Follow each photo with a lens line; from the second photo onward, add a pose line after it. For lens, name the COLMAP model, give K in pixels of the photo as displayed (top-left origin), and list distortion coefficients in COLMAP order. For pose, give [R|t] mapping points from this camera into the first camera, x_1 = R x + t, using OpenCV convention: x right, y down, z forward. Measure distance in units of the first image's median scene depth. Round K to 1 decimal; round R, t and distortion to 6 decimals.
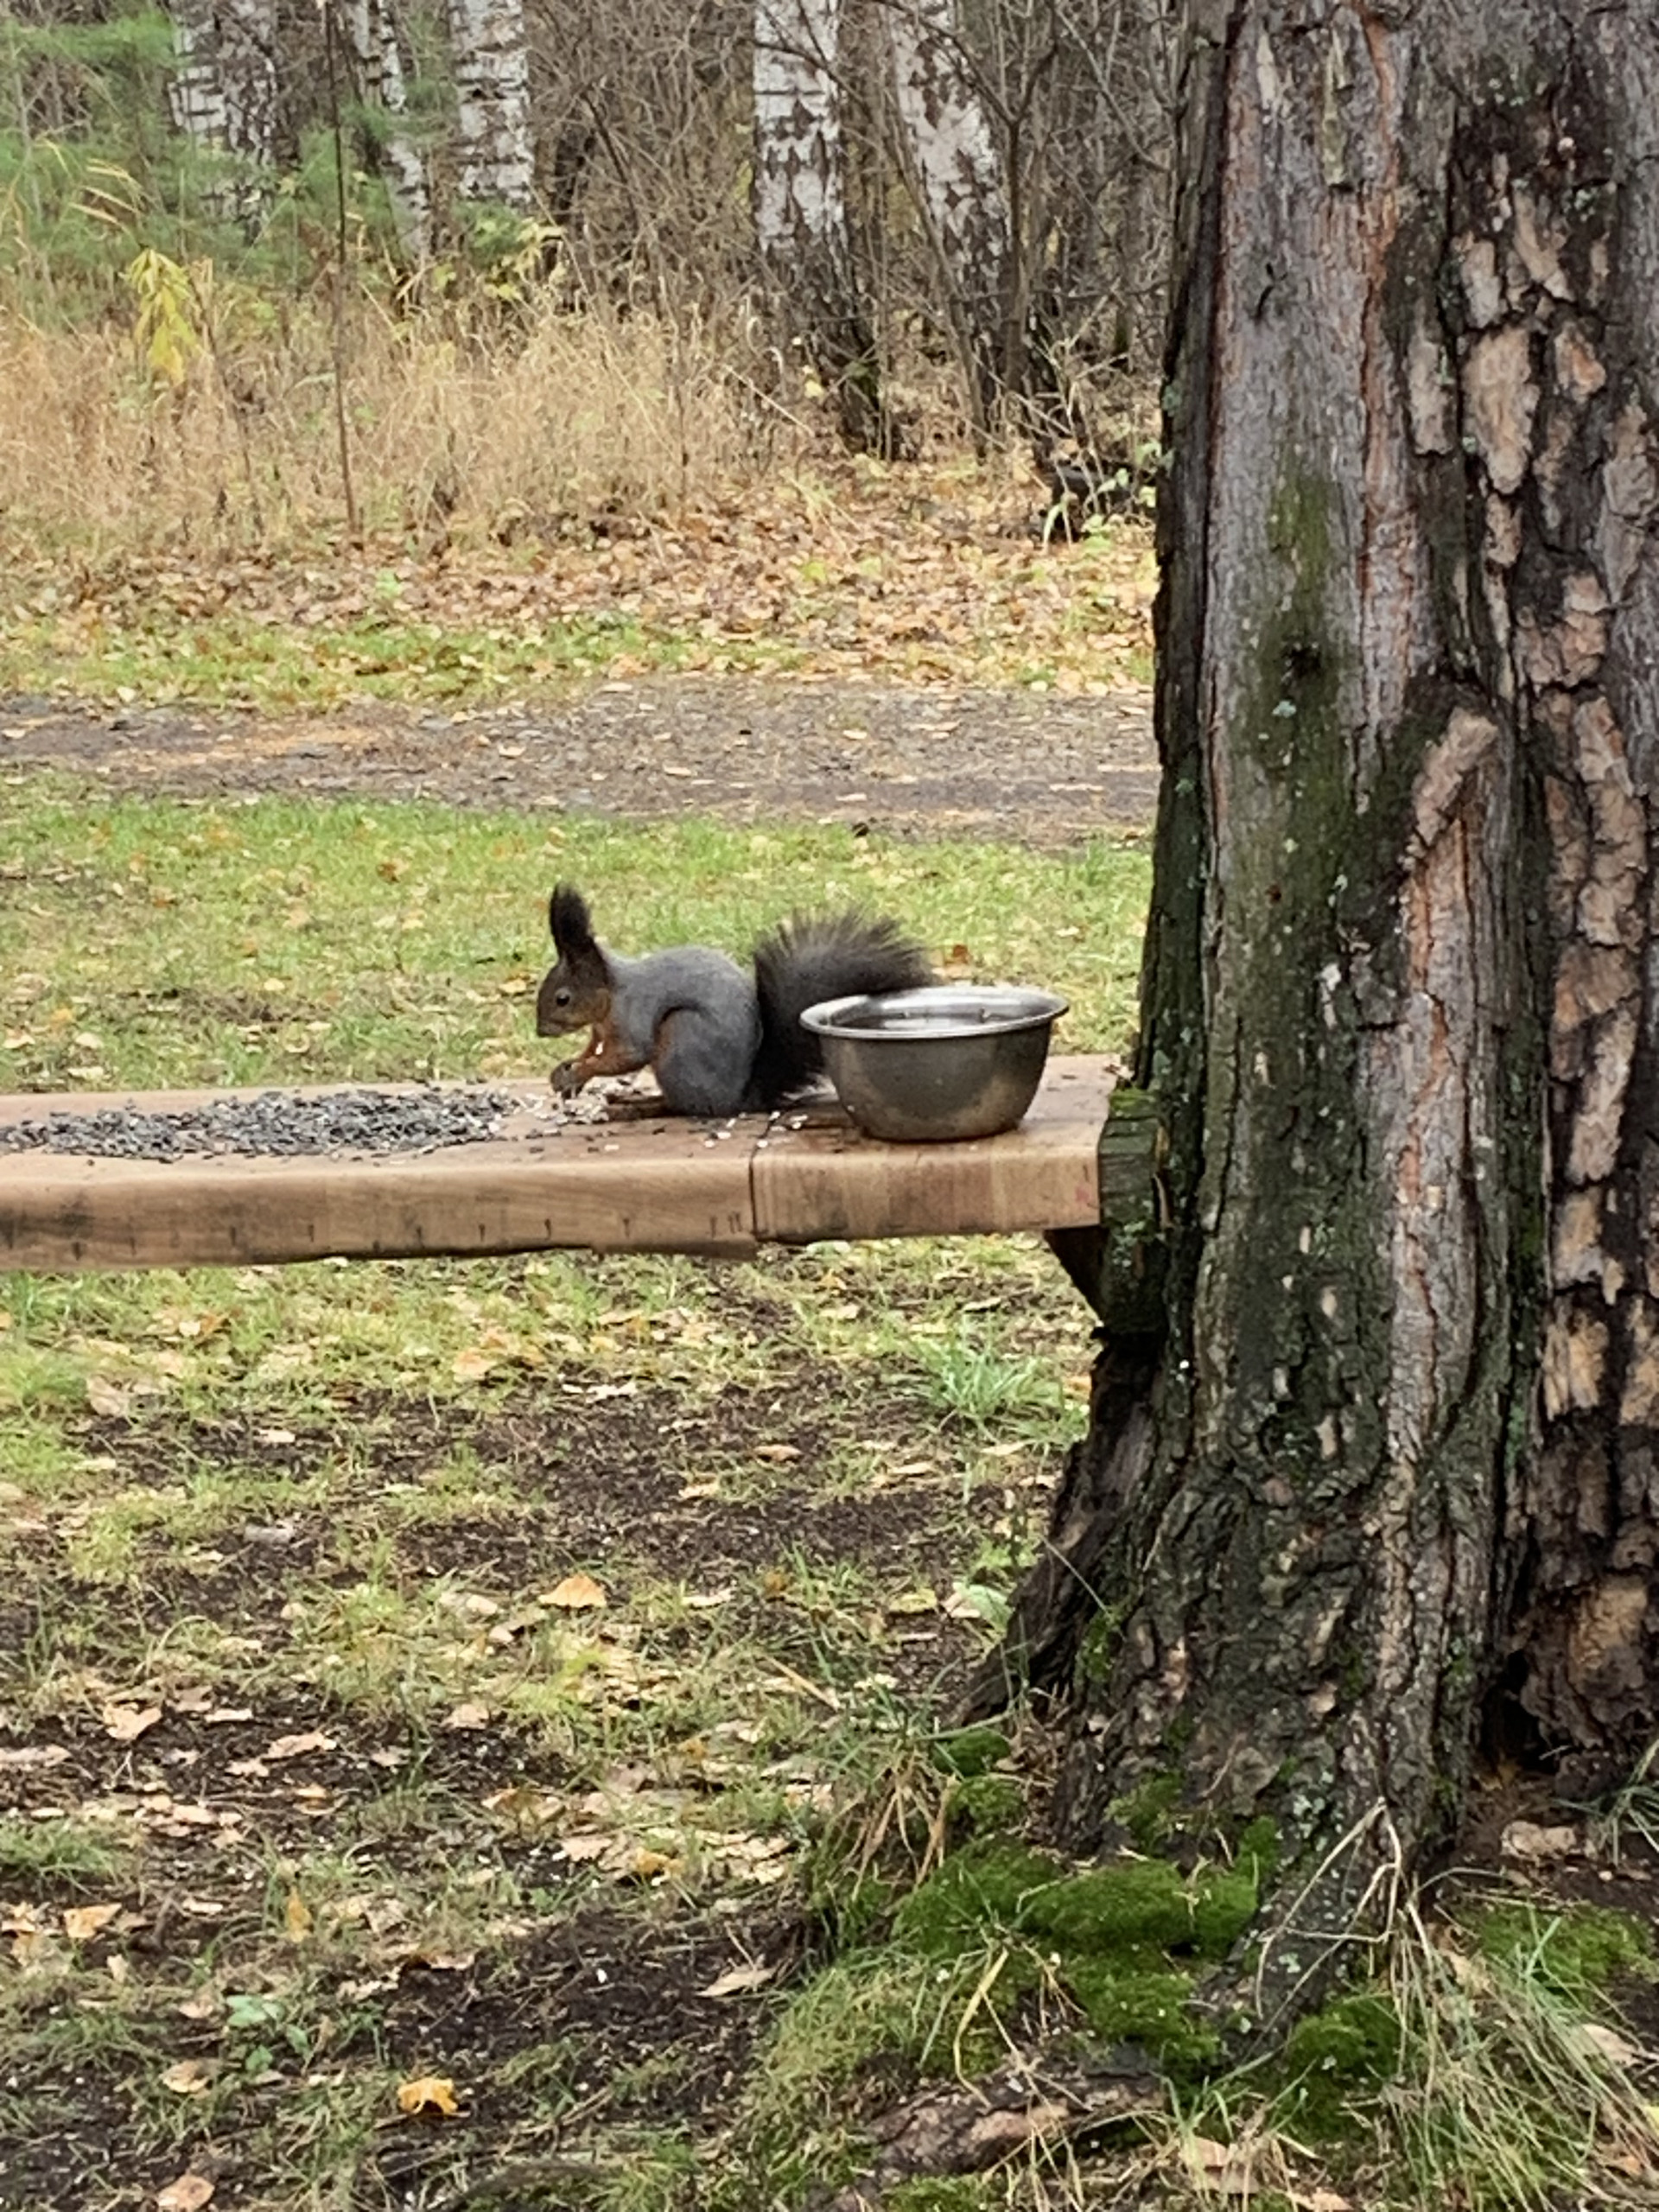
lens RADIAL K [[6061.1, 0, 817.4], [0, 6061.1, 1106.4], [0, 0, 1]] dist [0.227773, 0.000000]
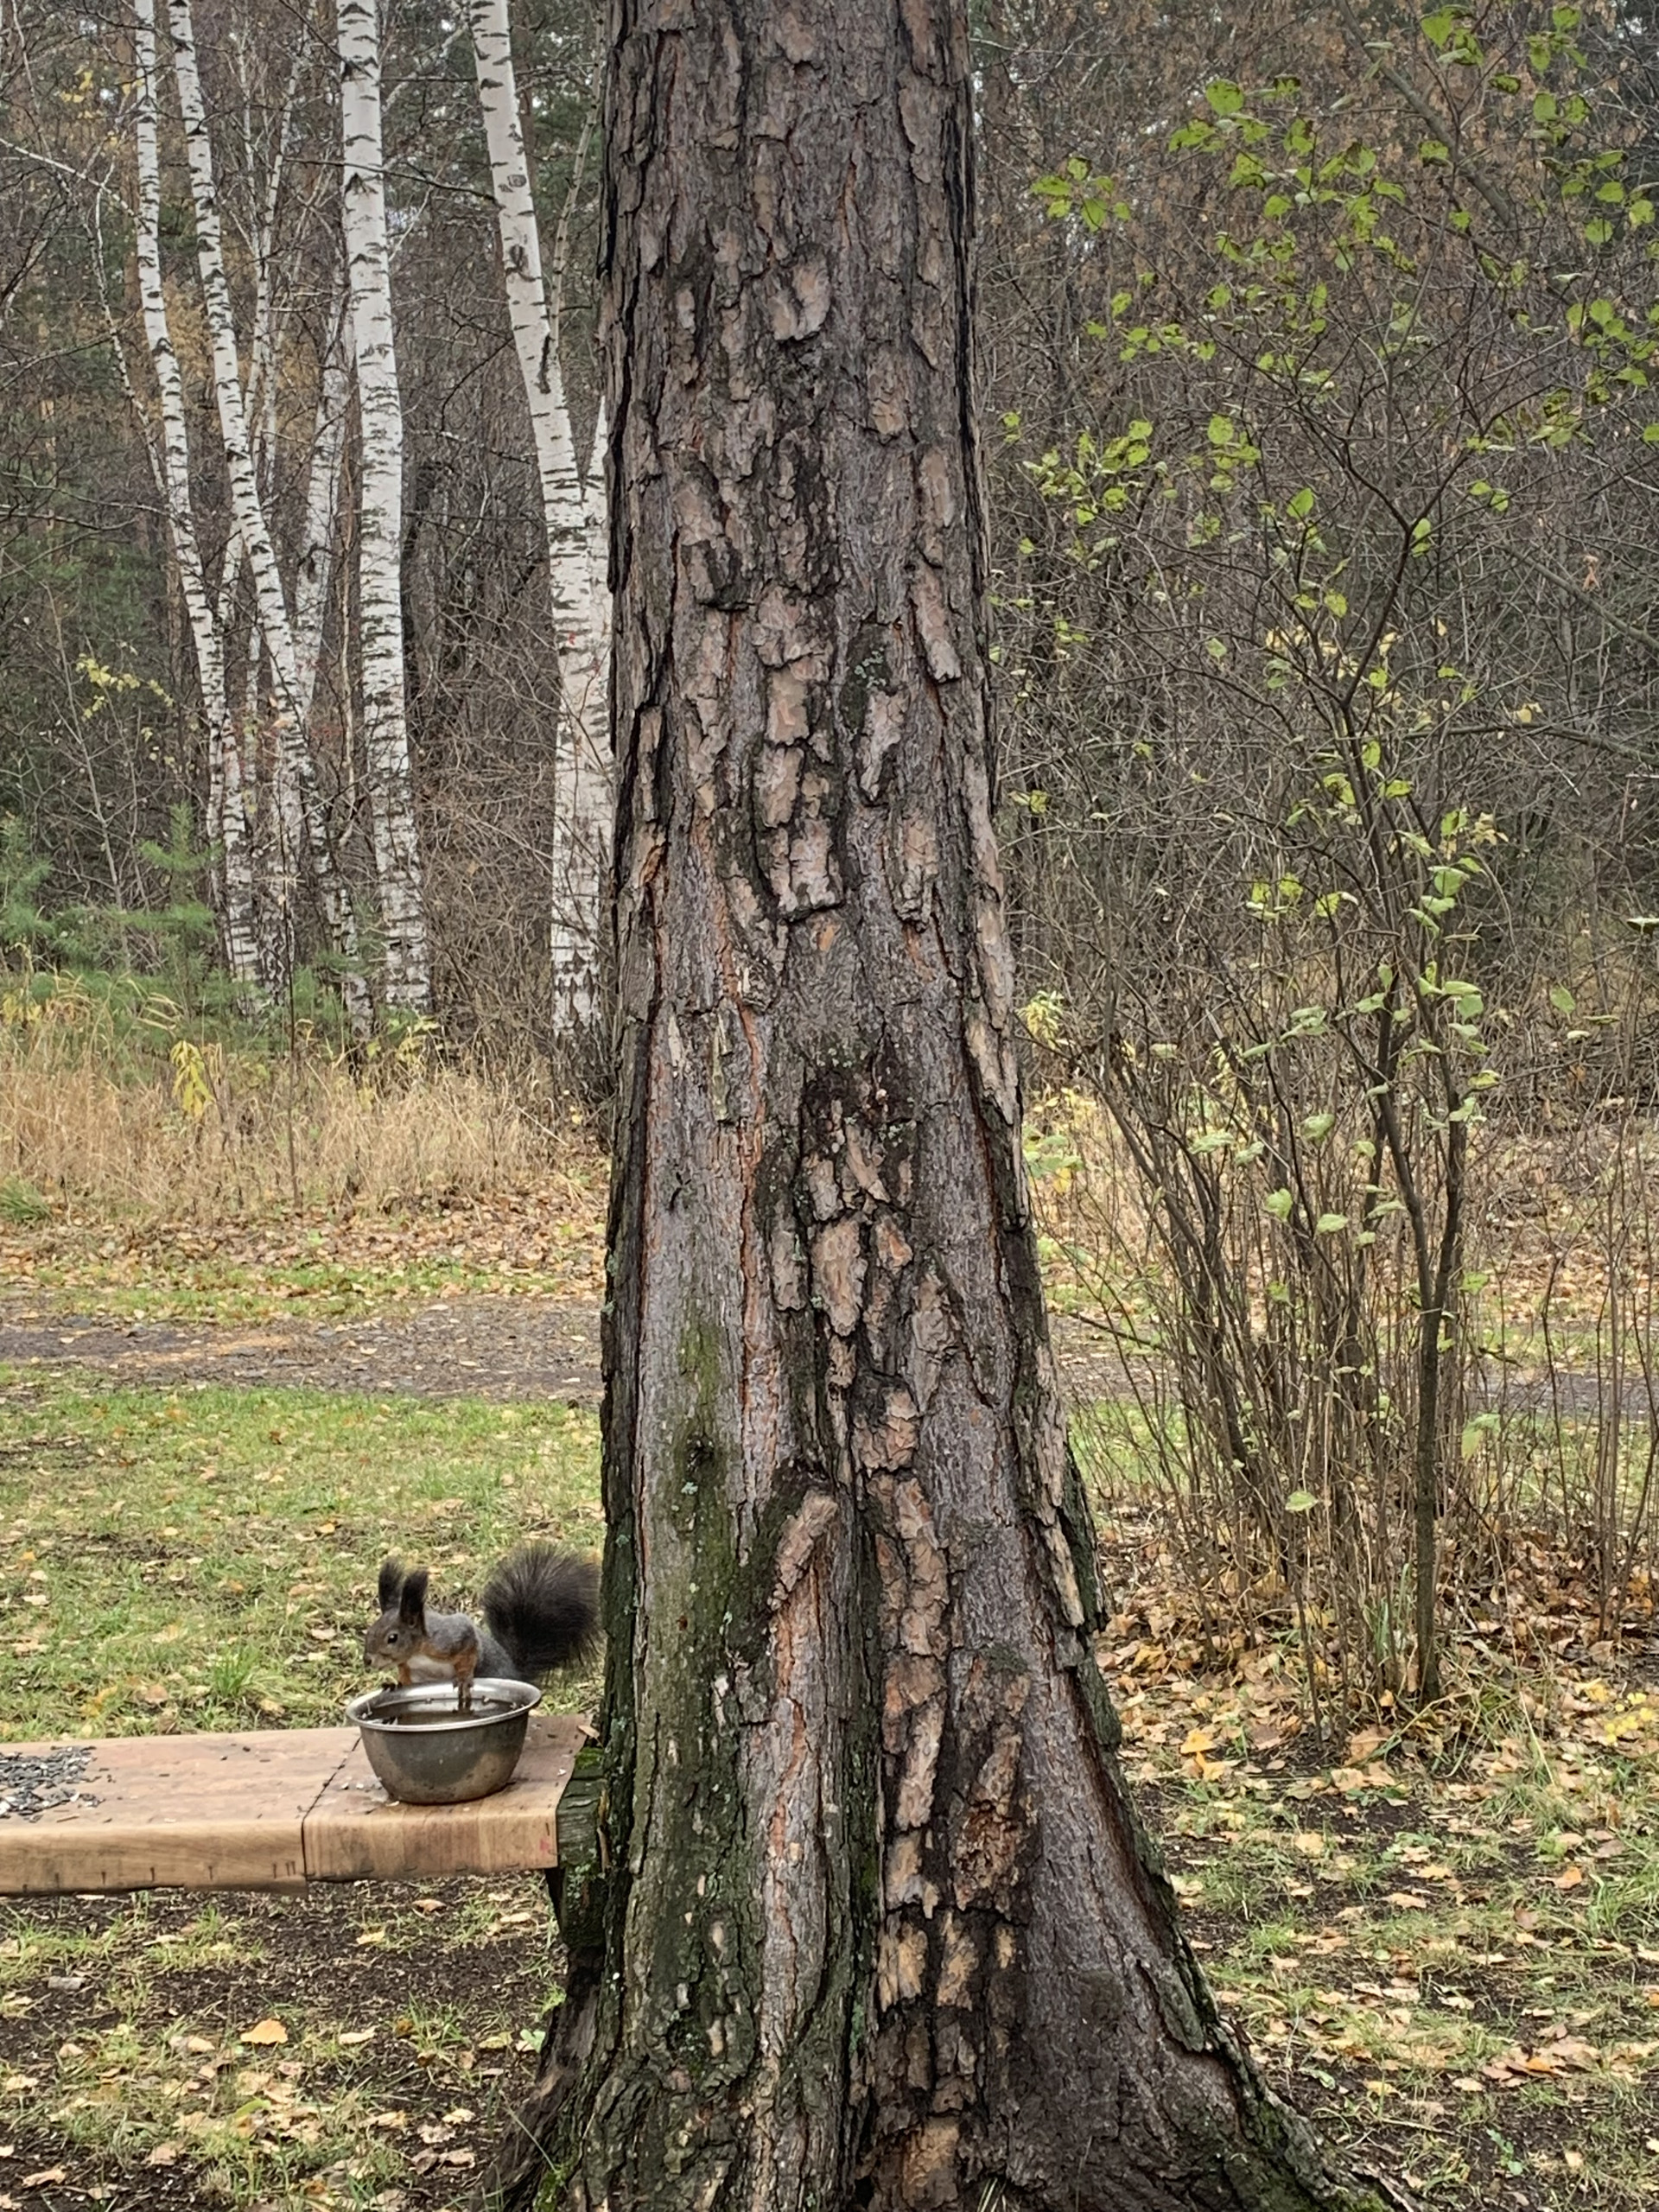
lens RADIAL K [[3476.3, 0, 844.0], [0, 3476.3, 1109.6], [0, 0, 1]] dist [0.169782, 0.000000]
pose [[0.997482, 0.001571, 0.070905, 0.053904], [0.006721, 0.993162, -0.116550, -0.056724], [-0.070603, 0.116733, 0.990651, 0.187843]]
